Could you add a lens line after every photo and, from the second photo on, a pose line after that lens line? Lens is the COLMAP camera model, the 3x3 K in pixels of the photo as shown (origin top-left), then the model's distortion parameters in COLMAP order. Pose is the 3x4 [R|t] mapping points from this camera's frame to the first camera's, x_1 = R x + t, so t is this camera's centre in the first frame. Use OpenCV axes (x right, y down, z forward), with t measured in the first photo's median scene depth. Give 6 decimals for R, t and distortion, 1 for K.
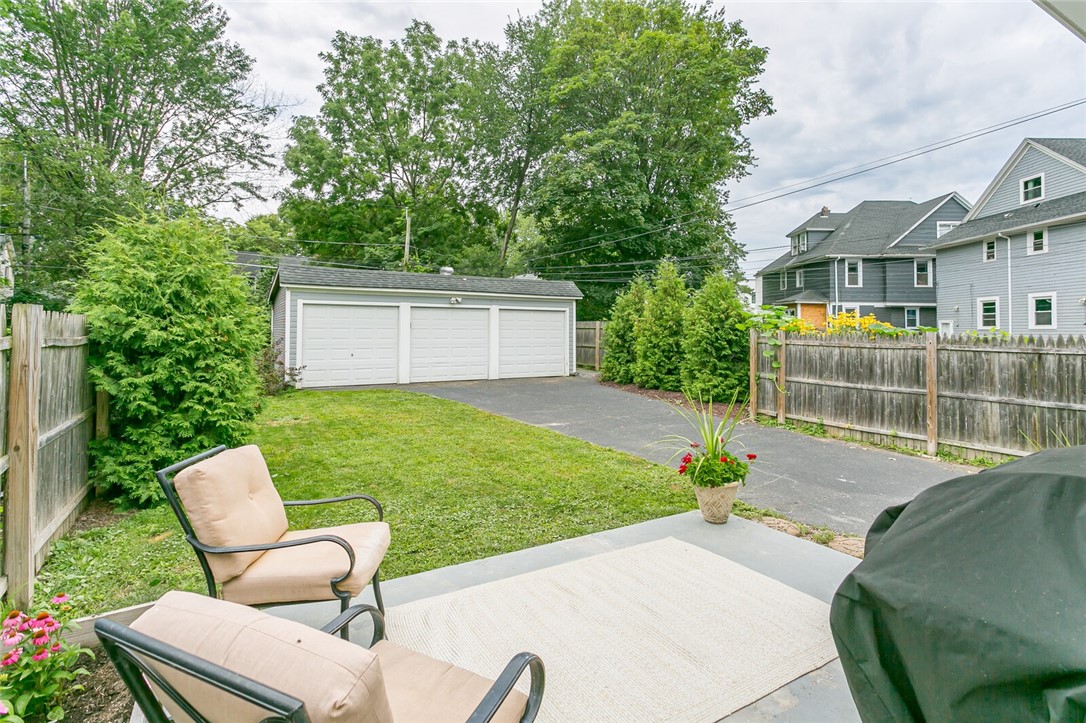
lens RADIAL K [[507.9, 0, 543.0], [0, 507.9, 361.5], [0, 0, 1]] dist [0.000787, 0.000047]
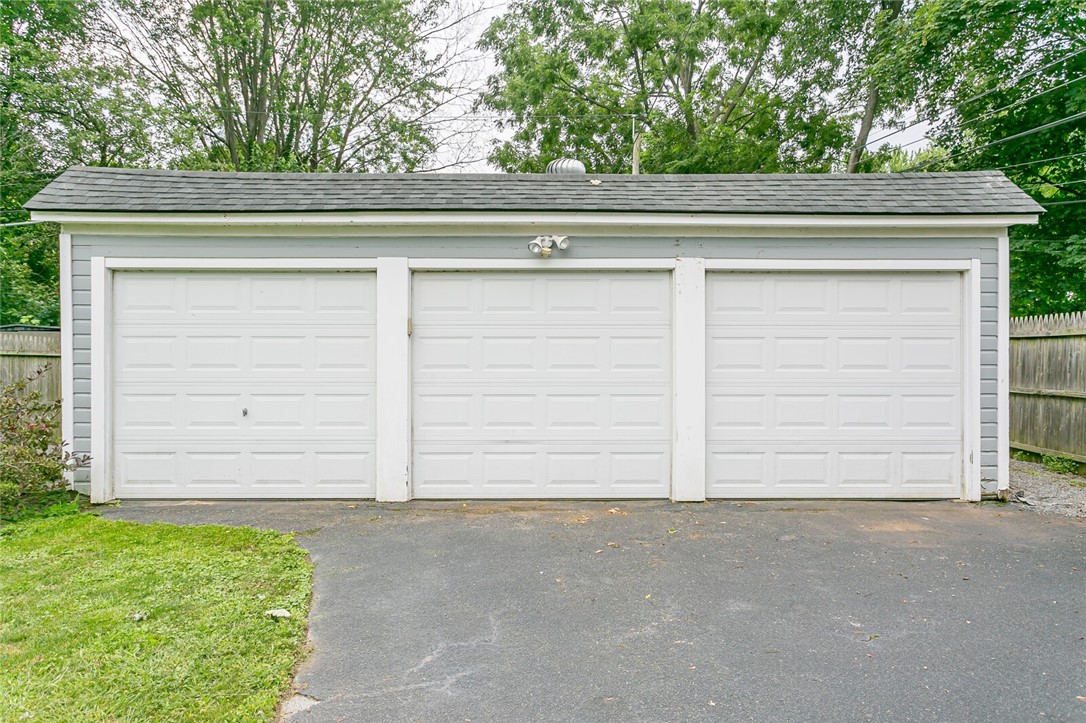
lens RADIAL K [[733.0, 0, 543.0], [0, 733.0, 361.5], [0, 0, 1]] dist [0.006266, 0.003050]
pose [[0.869166, 0.007331, -0.494466, 0.045129], [-0.025674, 0.999211, -0.030314, -0.032741], [0.493854, 0.039042, 0.868668, 0.568716]]
